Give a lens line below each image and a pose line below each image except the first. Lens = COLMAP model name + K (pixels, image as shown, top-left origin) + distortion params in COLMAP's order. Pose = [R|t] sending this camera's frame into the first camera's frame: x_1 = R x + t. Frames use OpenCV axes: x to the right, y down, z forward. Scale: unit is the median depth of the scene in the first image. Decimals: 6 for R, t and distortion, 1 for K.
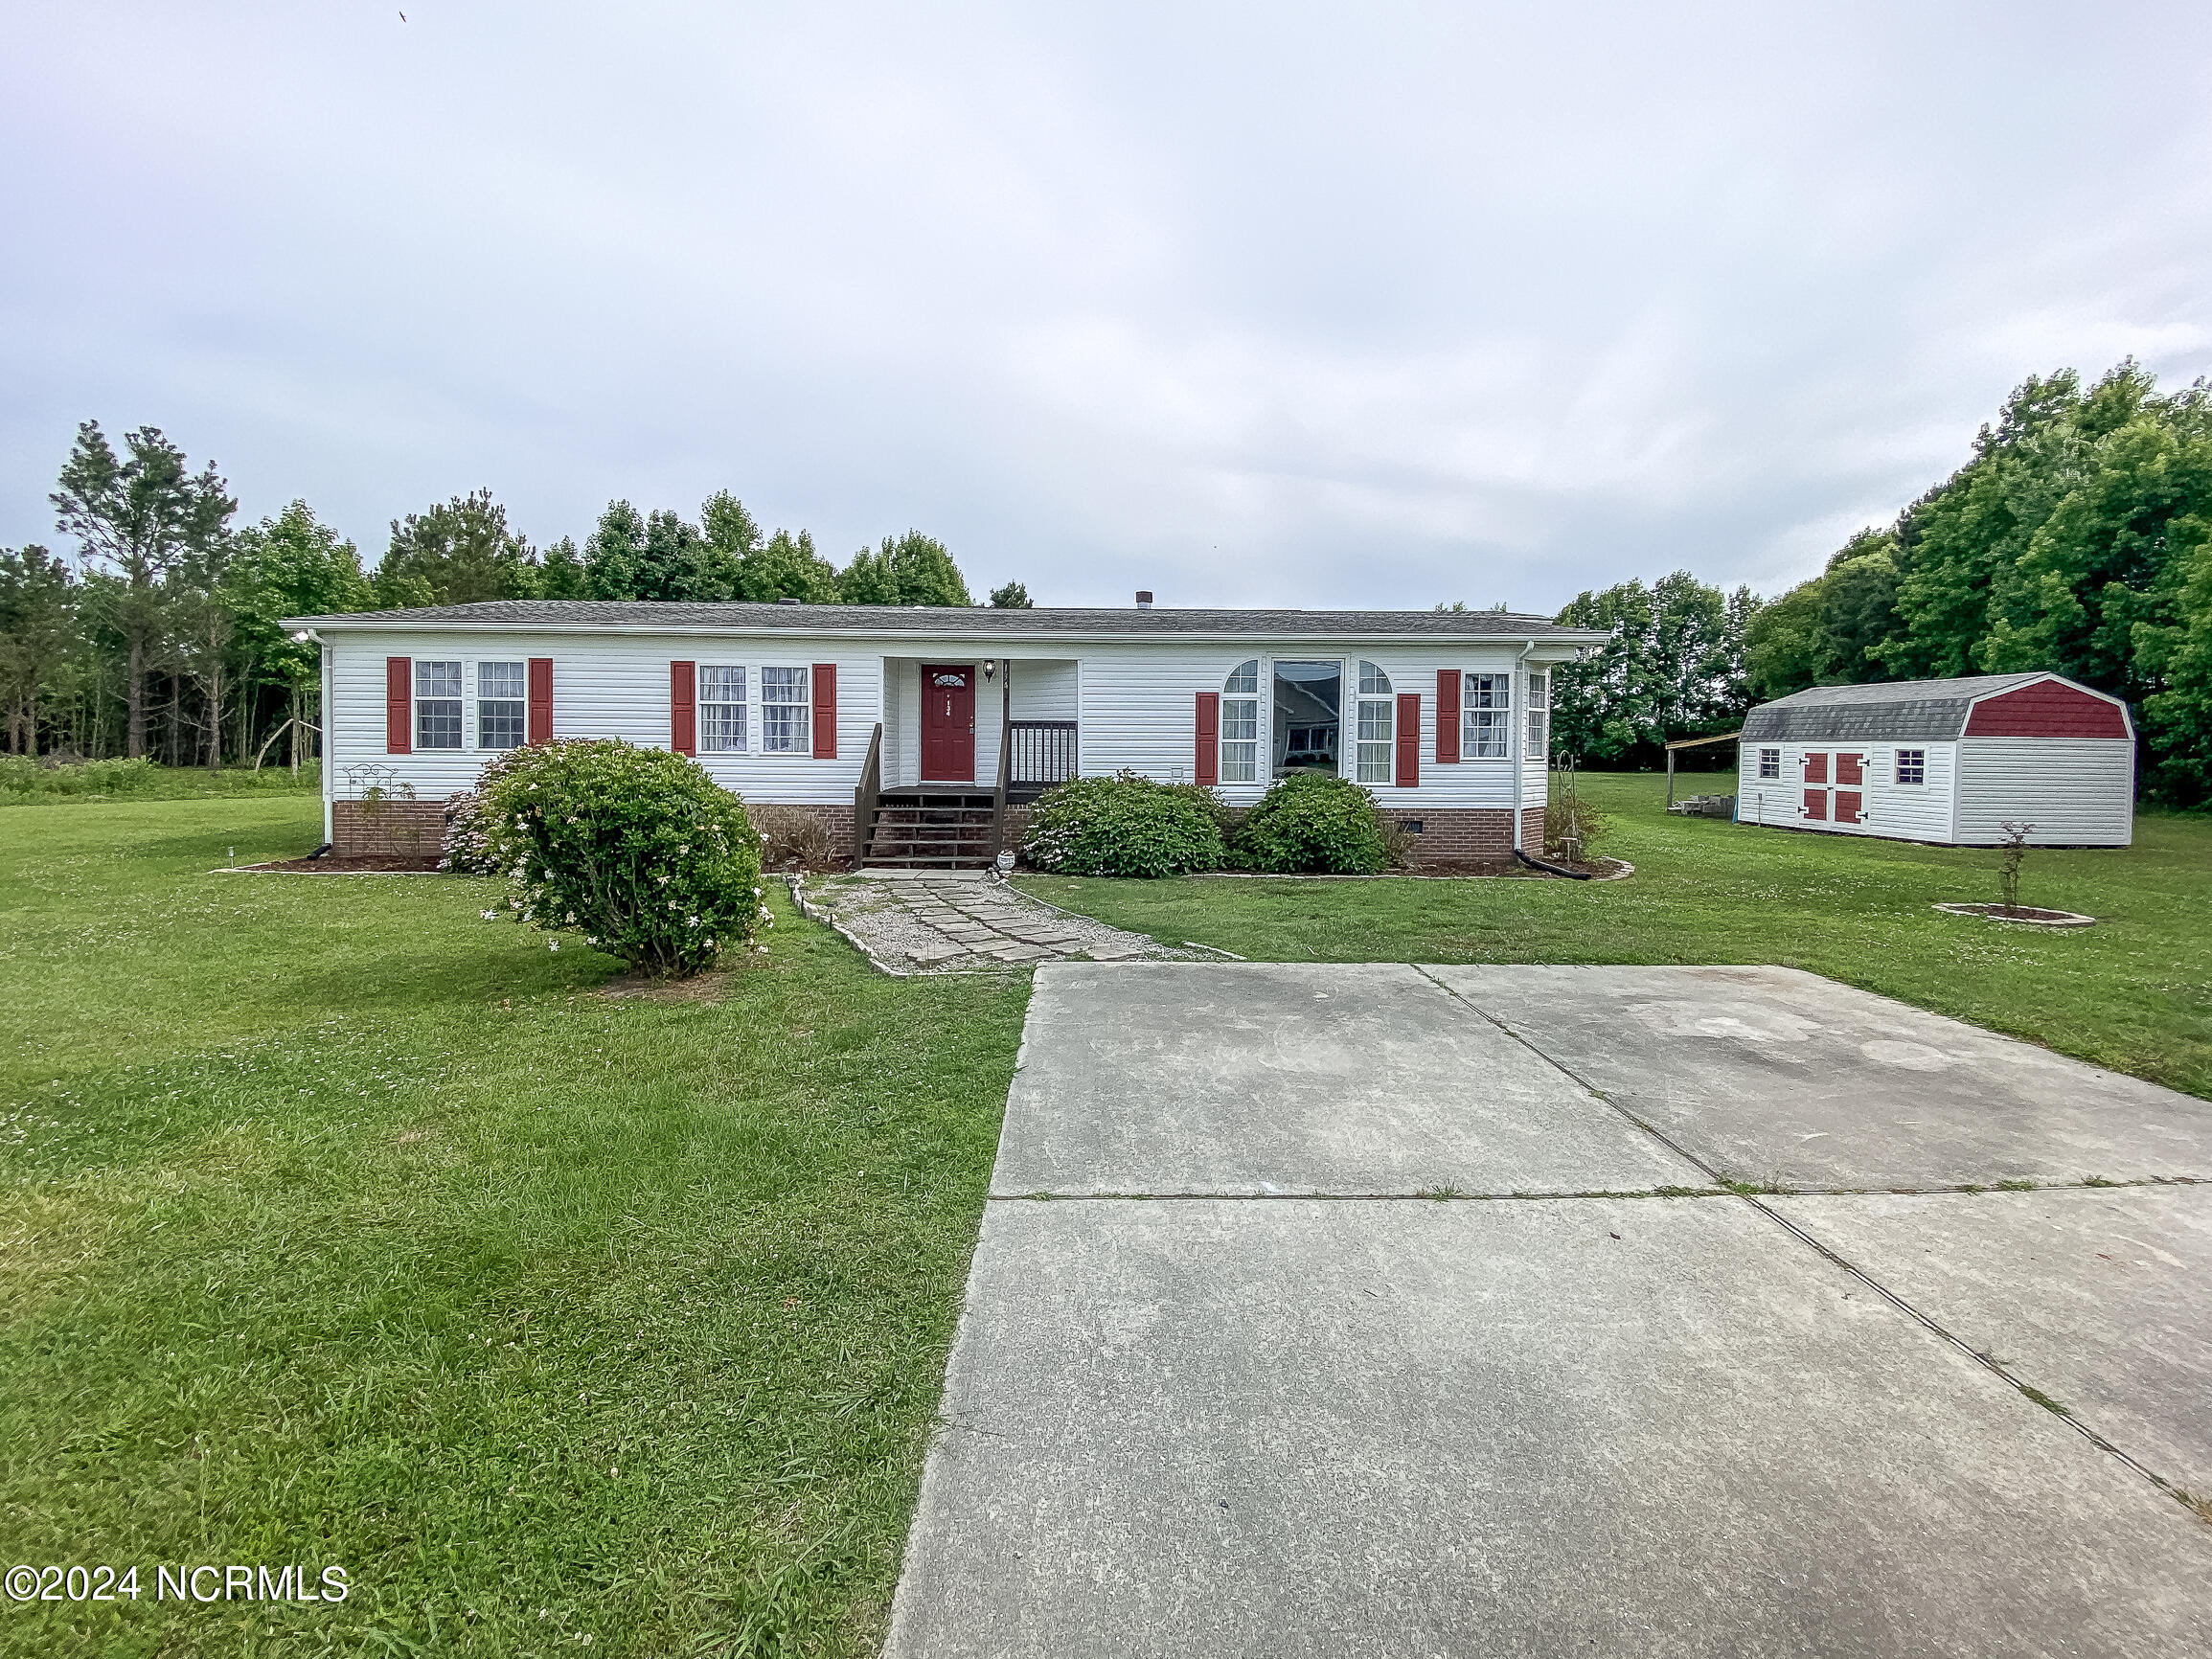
lens RADIAL K [[911.9, 0, 1128.0], [0, 911.9, 836.6], [0, 0, 1]] dist [0.006314, -0.004205]
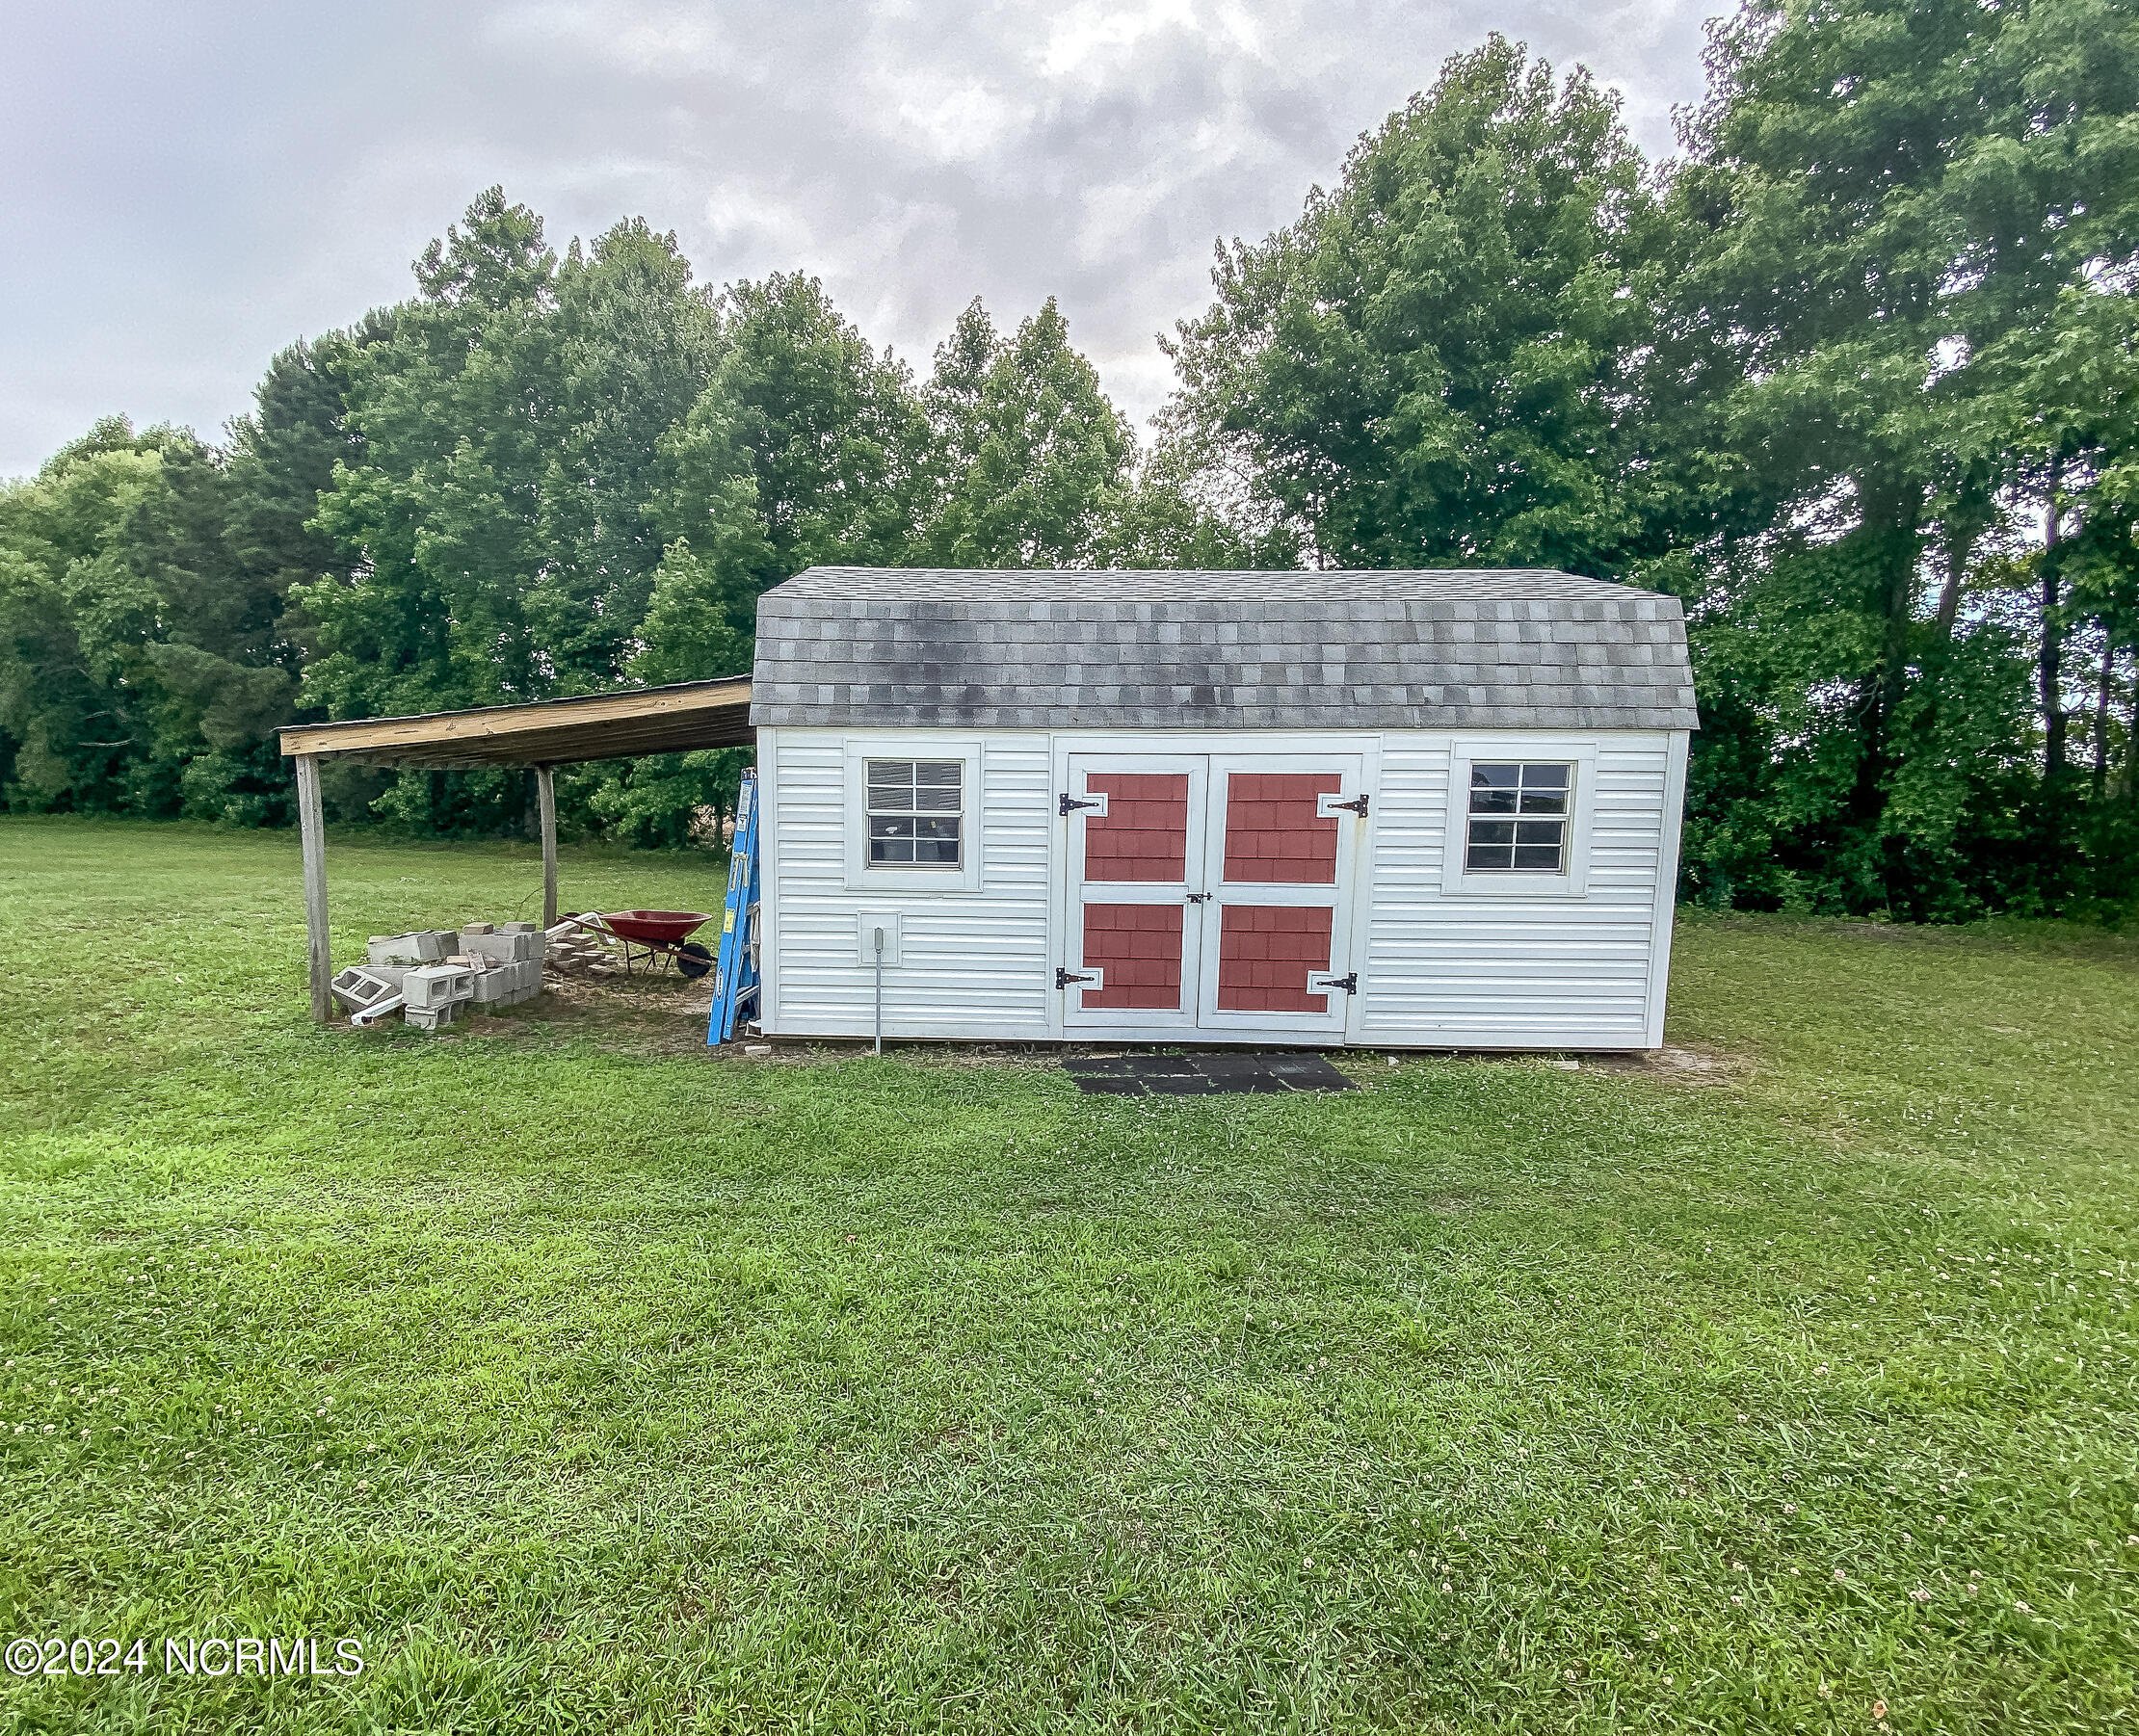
lens RADIAL K [[1068.7, 0, 1066.3], [0, 1068.7, 874.8], [0, 0, 1]] dist [0.002594, 0.000170]
pose [[0.081908, -0.077052, 0.993657, 0.429845], [0.089846, 0.993518, 0.069635, -0.085410], [-0.992582, 0.083572, 0.088300, 0.998650]]
